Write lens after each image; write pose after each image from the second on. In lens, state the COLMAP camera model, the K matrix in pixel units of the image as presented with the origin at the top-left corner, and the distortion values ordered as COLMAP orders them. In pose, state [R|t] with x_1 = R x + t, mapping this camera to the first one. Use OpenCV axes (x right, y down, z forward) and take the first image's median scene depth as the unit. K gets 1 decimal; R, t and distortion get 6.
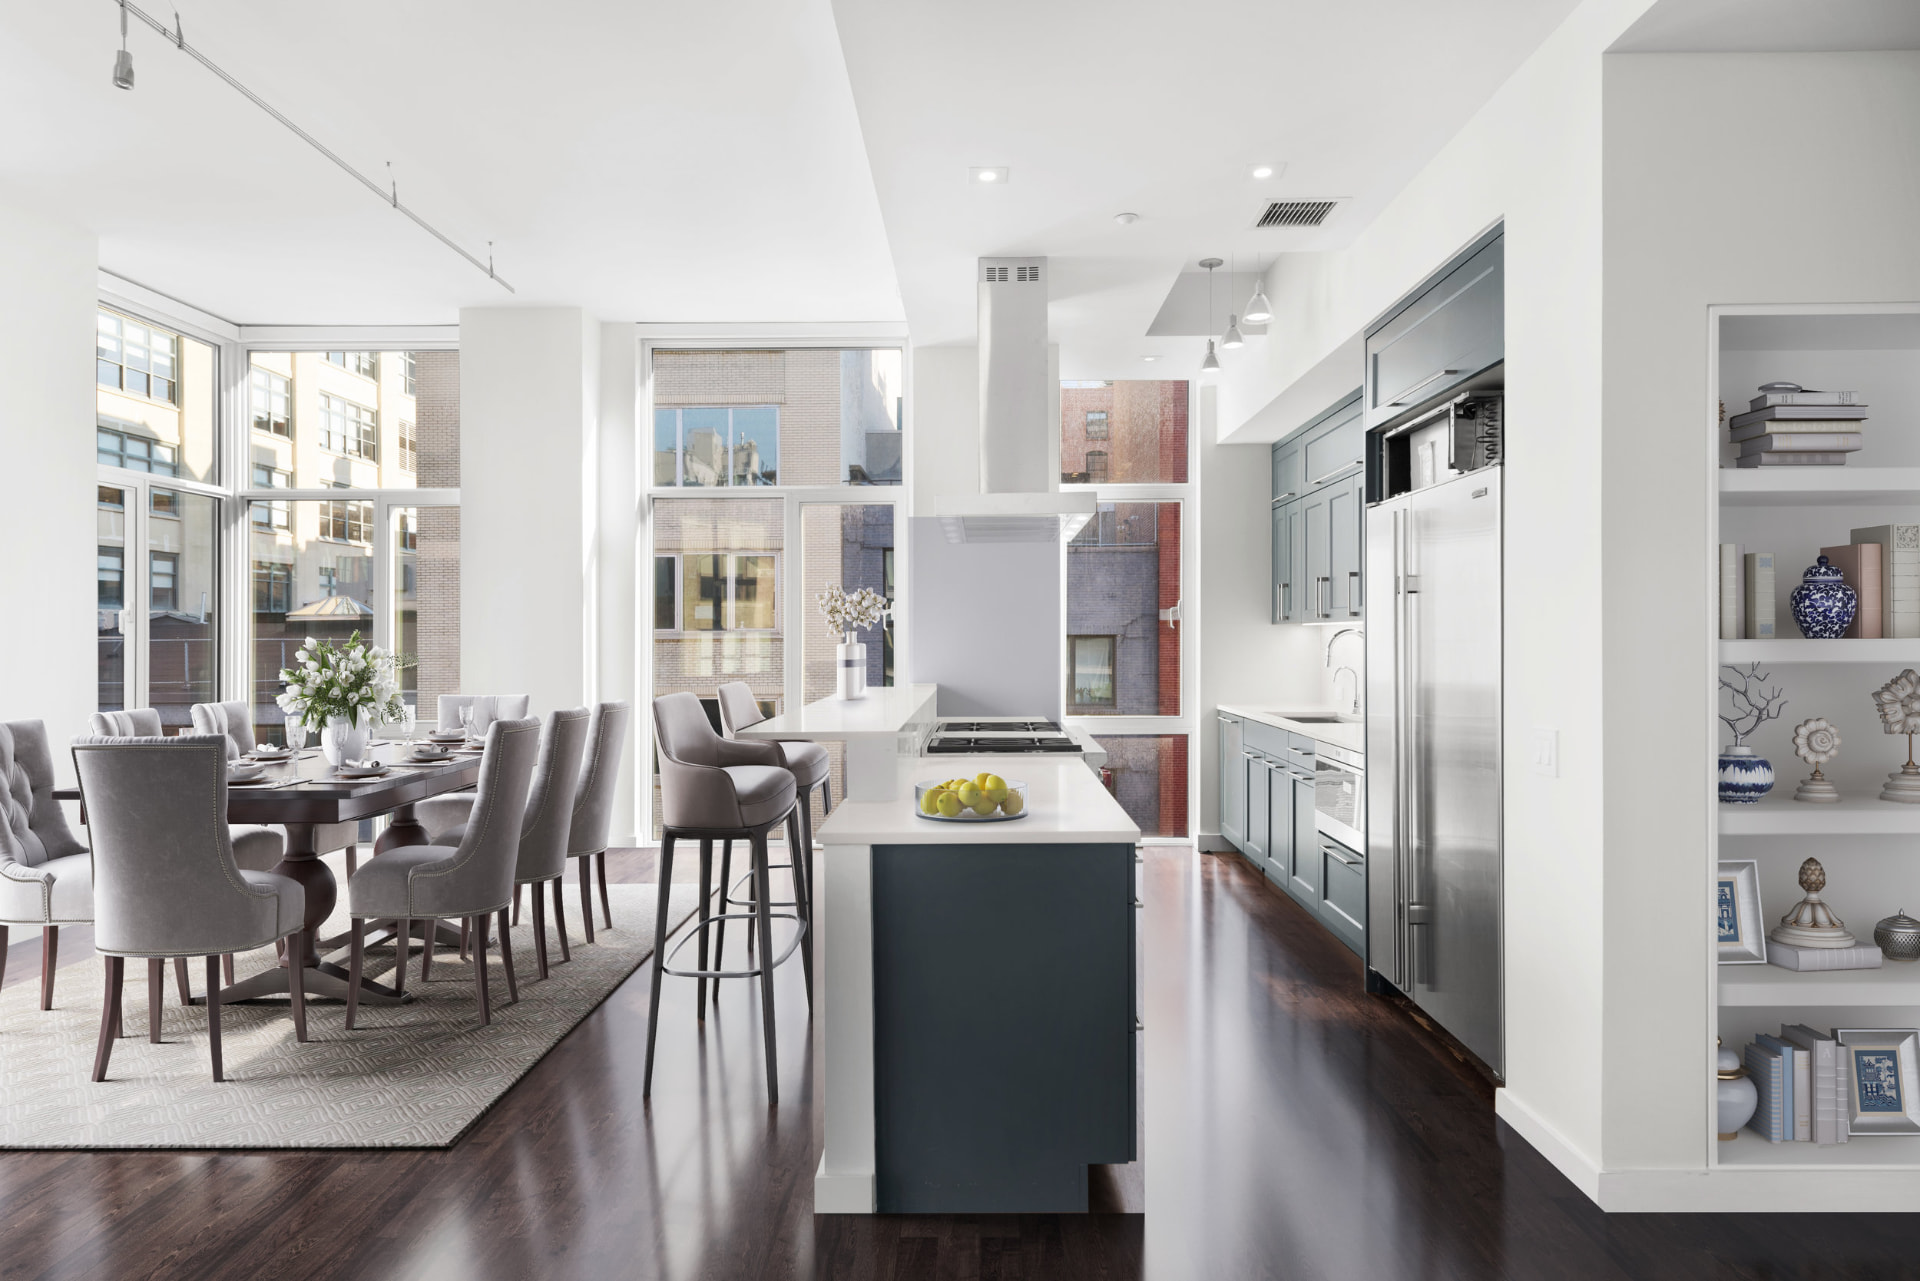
lens RADIAL K [[1103.2, 0, 1004.5], [0, 1103.2, 631.1], [0, 0, 1]] dist [0.009999, -0.000244]
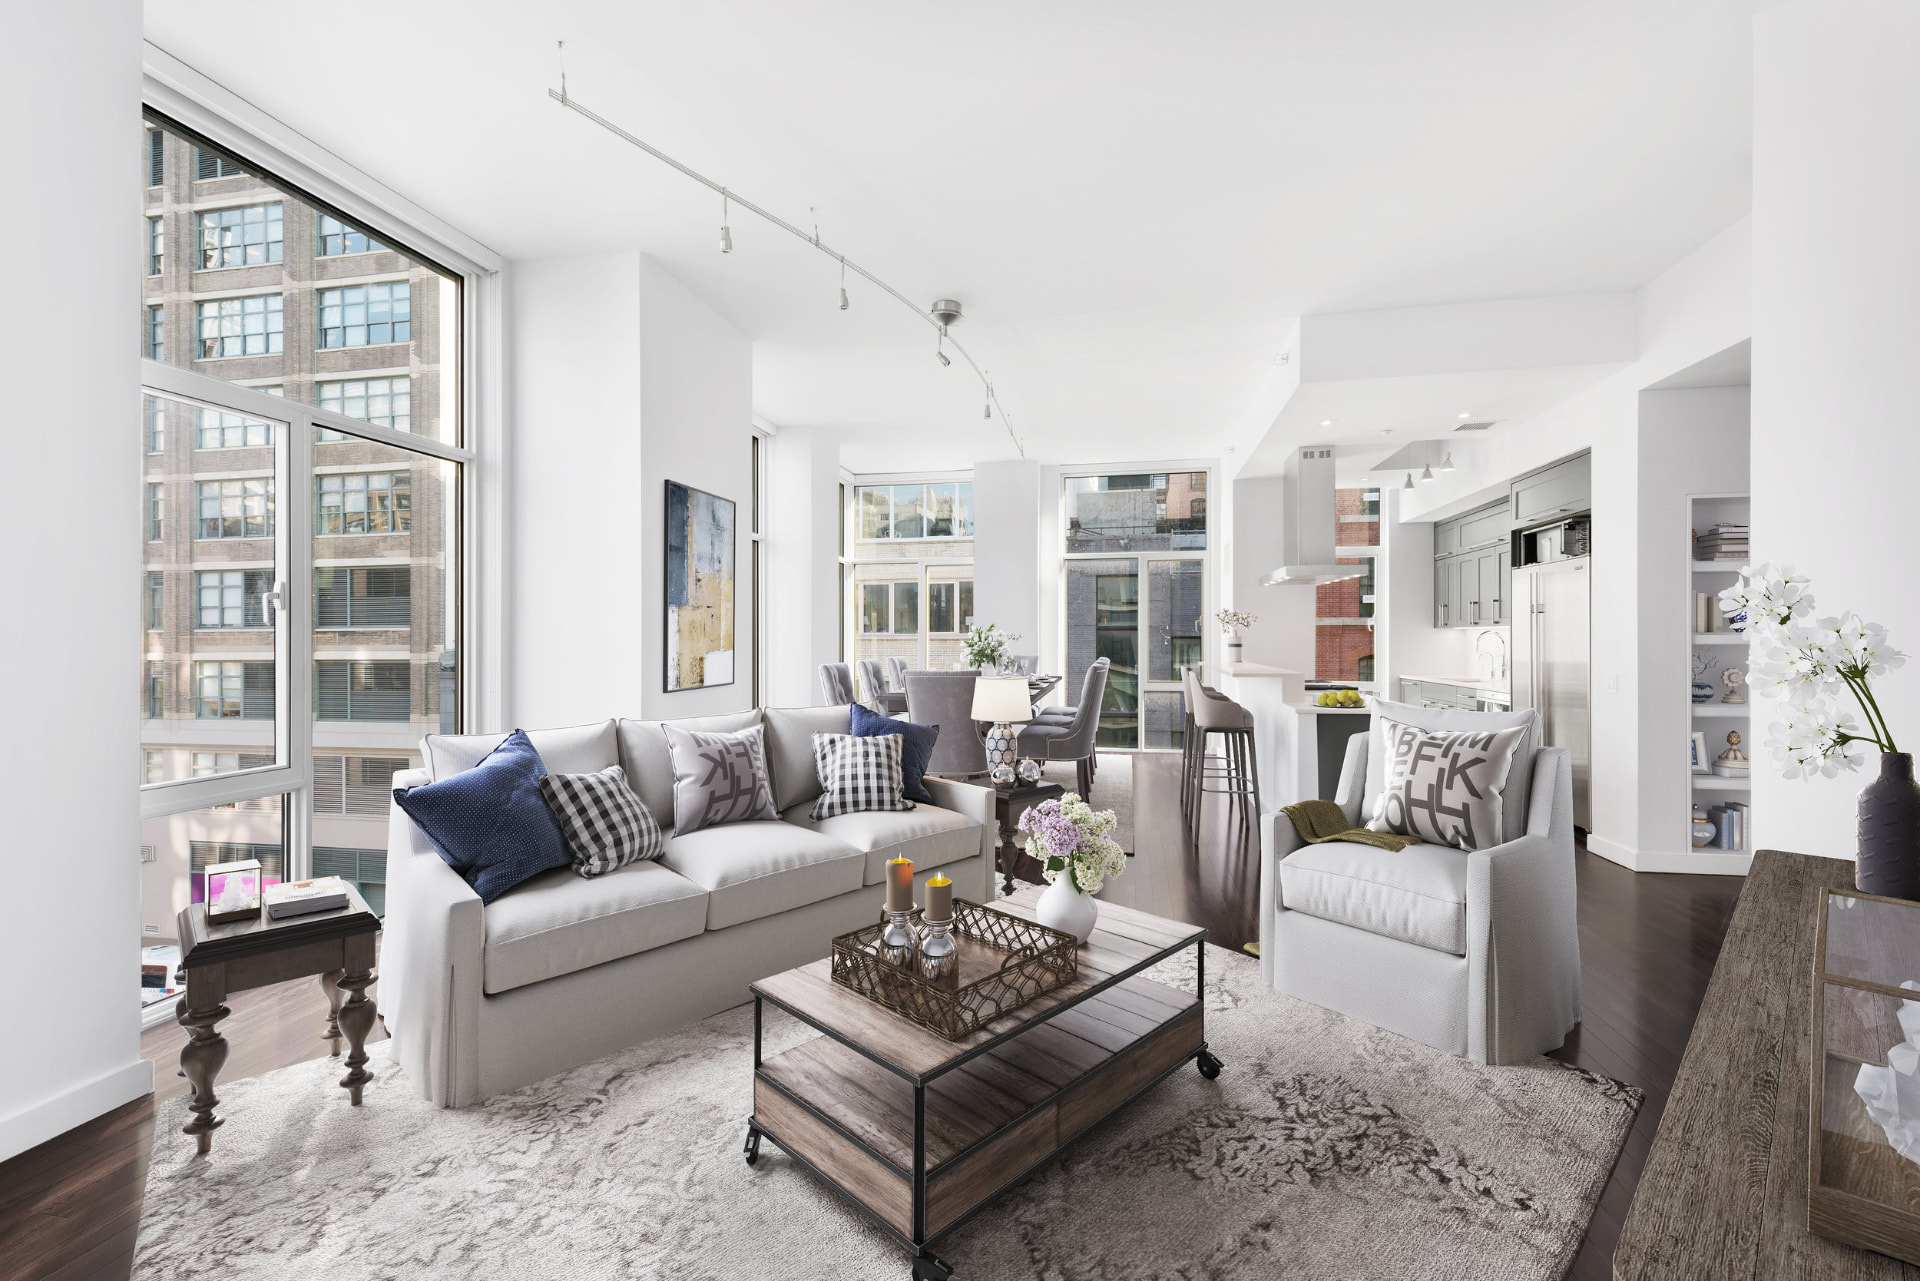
lens RADIAL K [[868.2, 0, 989.5], [0, 868.2, 638.2], [0, 0, 1]] dist [0.023739, -0.000216]
pose [[0.985781, -0.002807, -0.168012, -0.334272], [0.003936, 0.999972, 0.006391, -0.003556], [0.167989, -0.006961, 0.985764, -0.709259]]
